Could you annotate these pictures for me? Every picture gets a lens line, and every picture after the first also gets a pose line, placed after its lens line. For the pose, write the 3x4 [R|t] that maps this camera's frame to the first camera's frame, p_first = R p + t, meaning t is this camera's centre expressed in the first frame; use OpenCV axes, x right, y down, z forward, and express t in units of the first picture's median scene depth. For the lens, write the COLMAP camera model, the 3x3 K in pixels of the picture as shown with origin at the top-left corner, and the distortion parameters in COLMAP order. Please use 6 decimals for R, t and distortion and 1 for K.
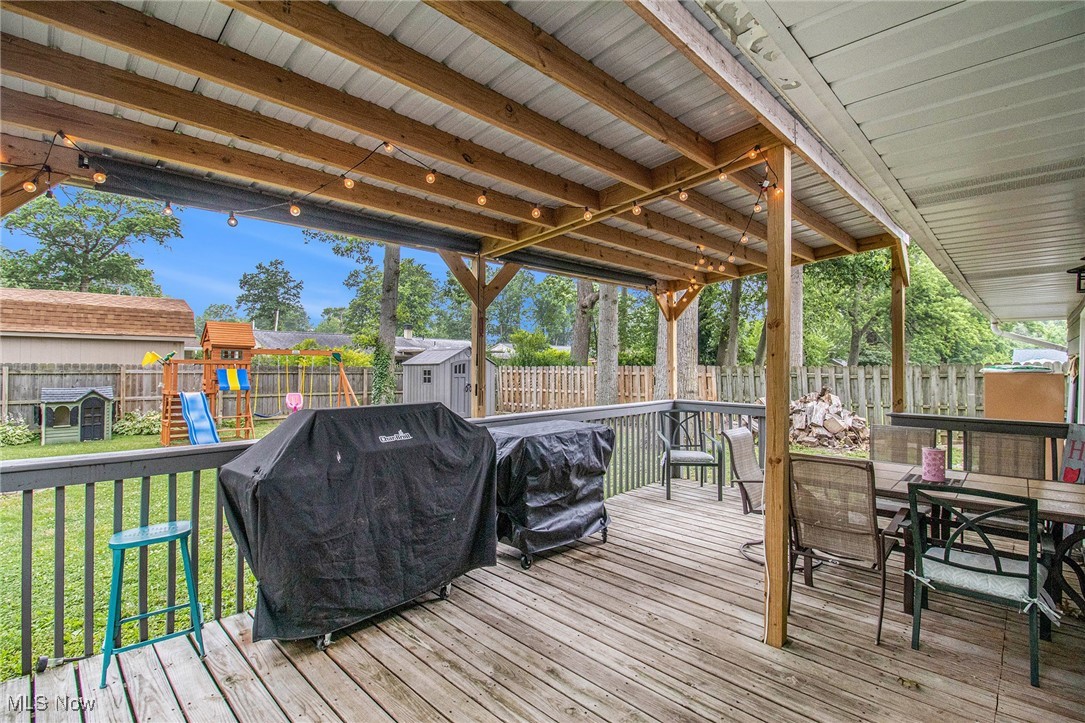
lens RADIAL K [[513.0, 0, 541.7], [0, 513.0, 361.1], [0, 0, 1]] dist [0.000949, -0.002154]
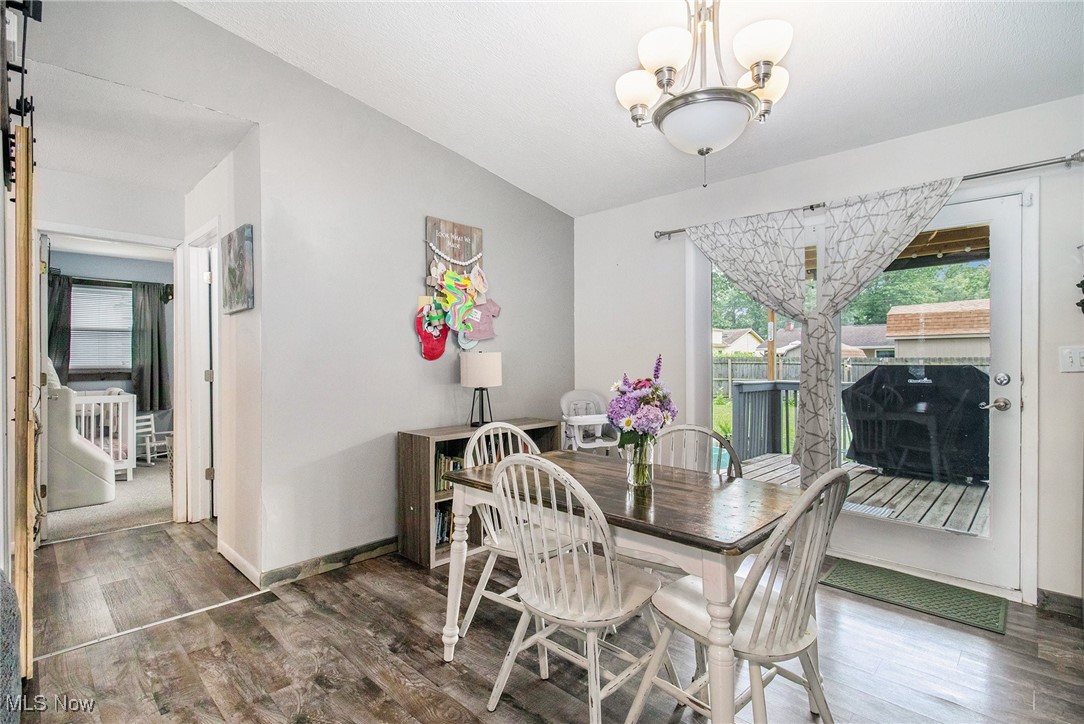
lens RADIAL K [[512.5, 0, 544.2], [0, 512.5, 361.4], [0, 0, 1]] dist [0.000949, -0.002154]
pose [[0.009258, -0.009506, -0.999912, 0.377728], [0.007748, 0.999925, -0.009435, 0.021107], [0.999927, -0.007660, 0.009331, -0.089225]]
